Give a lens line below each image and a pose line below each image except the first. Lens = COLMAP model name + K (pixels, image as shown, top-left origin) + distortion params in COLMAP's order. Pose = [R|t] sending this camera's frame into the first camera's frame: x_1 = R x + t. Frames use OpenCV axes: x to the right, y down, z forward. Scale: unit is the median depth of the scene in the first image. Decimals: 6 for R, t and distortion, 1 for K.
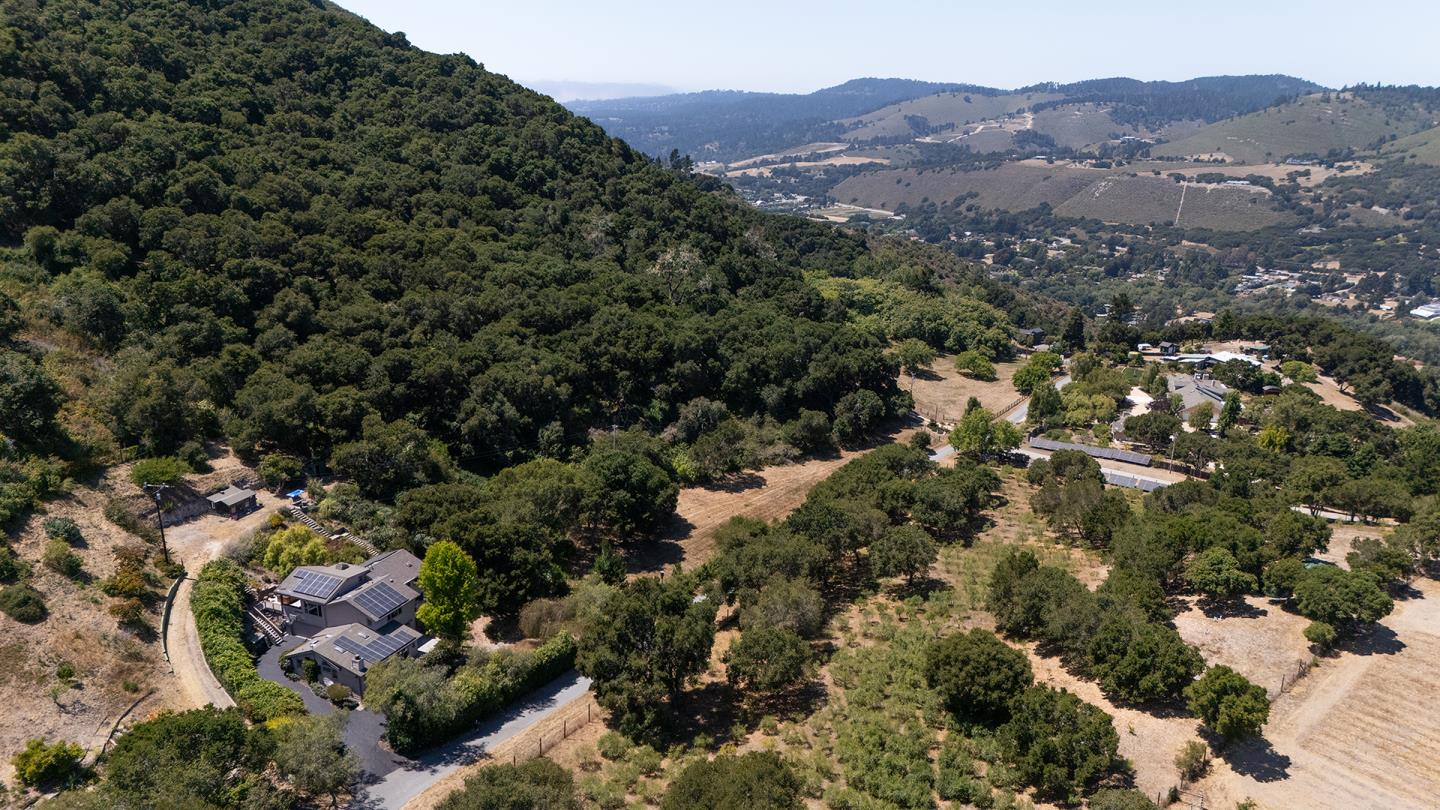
lens RADIAL K [[1033.3, 0, 719.9], [0, 1033.3, 403.8], [0, 0, 1]] dist [0.037042, 0.000149]
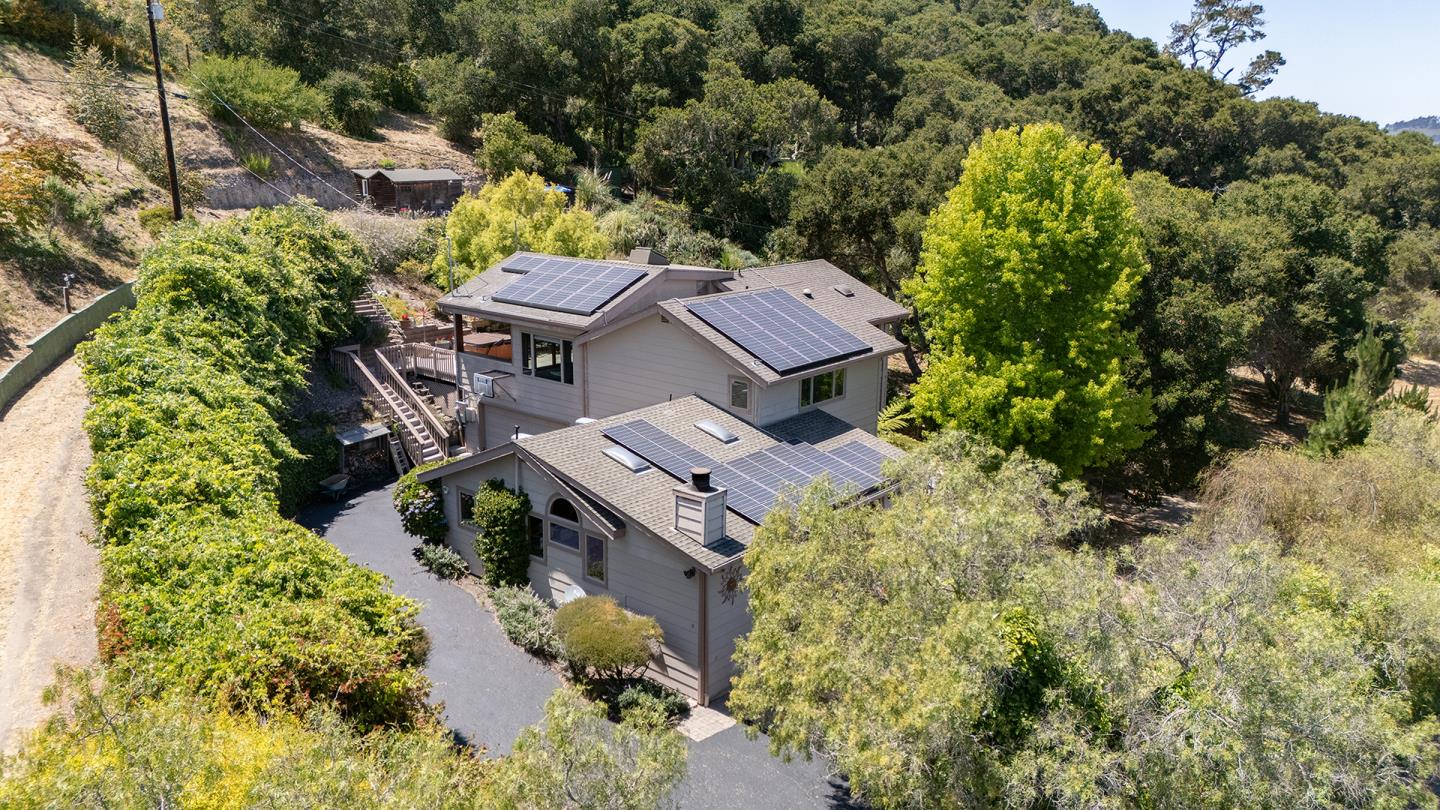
lens RADIAL K [[1033.3, 0, 719.2], [0, 1033.3, 405.0], [0, 0, 1]] dist [0.037042, 0.000149]
pose [[0.962269, 0.064295, -0.264395, -0.269809], [-0.075565, 0.996606, -0.032666, 0.217454], [0.261398, 0.051412, 0.963861, 0.741224]]
